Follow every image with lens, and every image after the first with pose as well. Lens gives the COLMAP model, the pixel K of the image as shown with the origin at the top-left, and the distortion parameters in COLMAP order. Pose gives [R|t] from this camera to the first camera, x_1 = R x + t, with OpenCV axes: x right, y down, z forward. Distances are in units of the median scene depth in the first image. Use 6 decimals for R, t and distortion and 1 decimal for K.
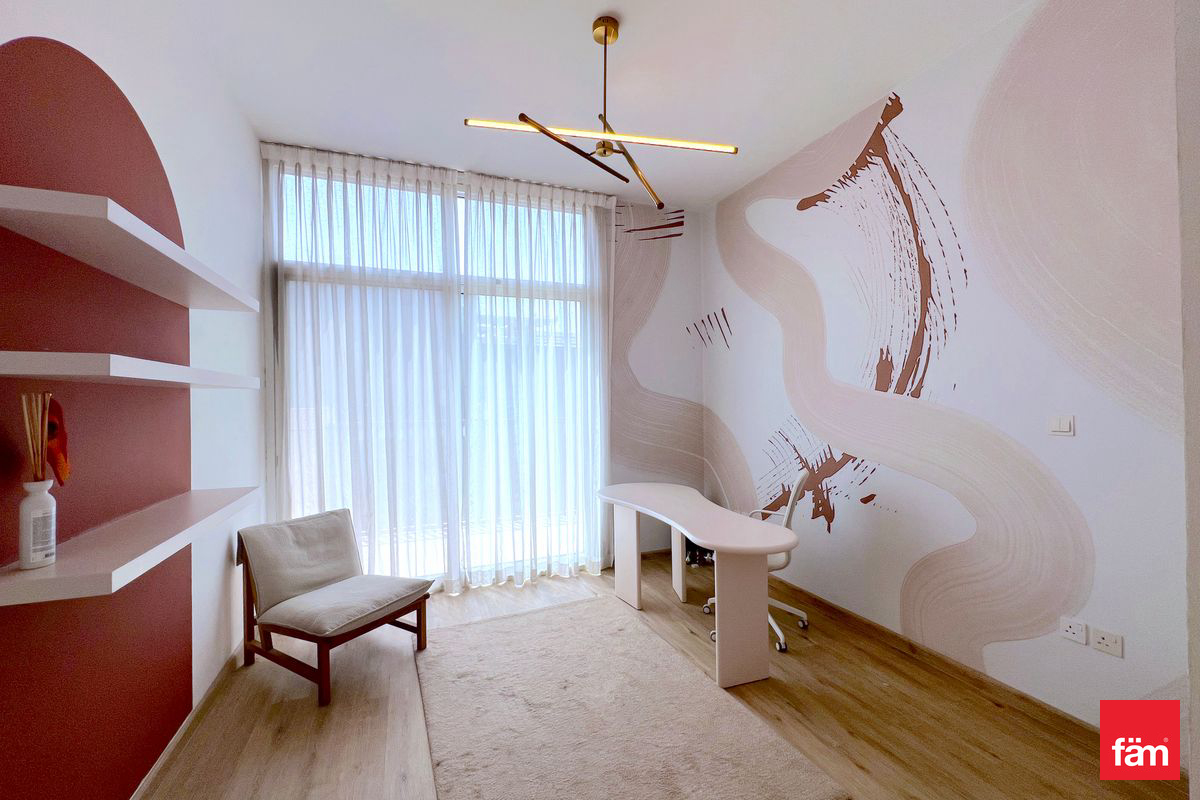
lens RADIAL K [[492.0, 0, 598.2], [0, 492.0, 403.8], [0, 0, 1]] dist [0.000657, -0.000314]
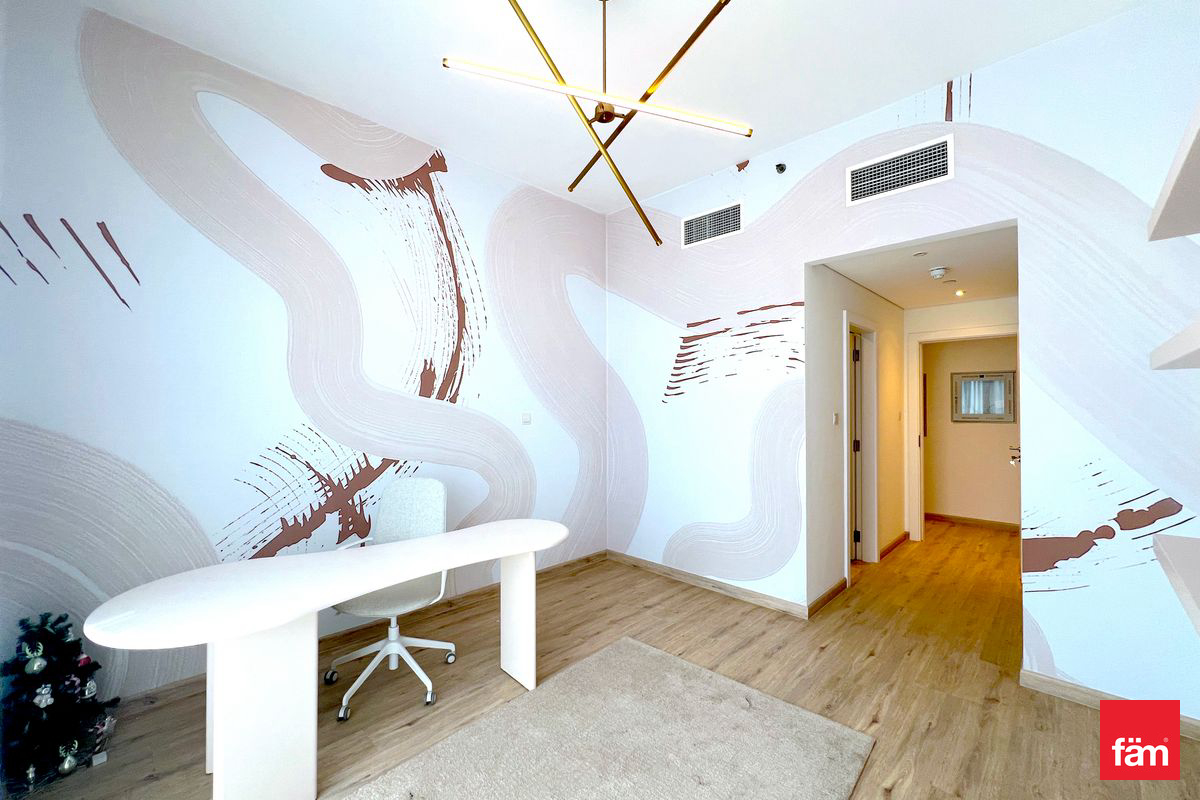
lens RADIAL K [[492.0, 0, 598.7], [0, 492.0, 399.3], [0, 0, 1]] dist [0.000657, -0.000314]
pose [[-0.413505, 0.018065, 0.910323, -0.641154], [0.009713, 0.999834, -0.015429, 0.001256], [-0.910450, 0.002462, -0.413612, 1.132883]]
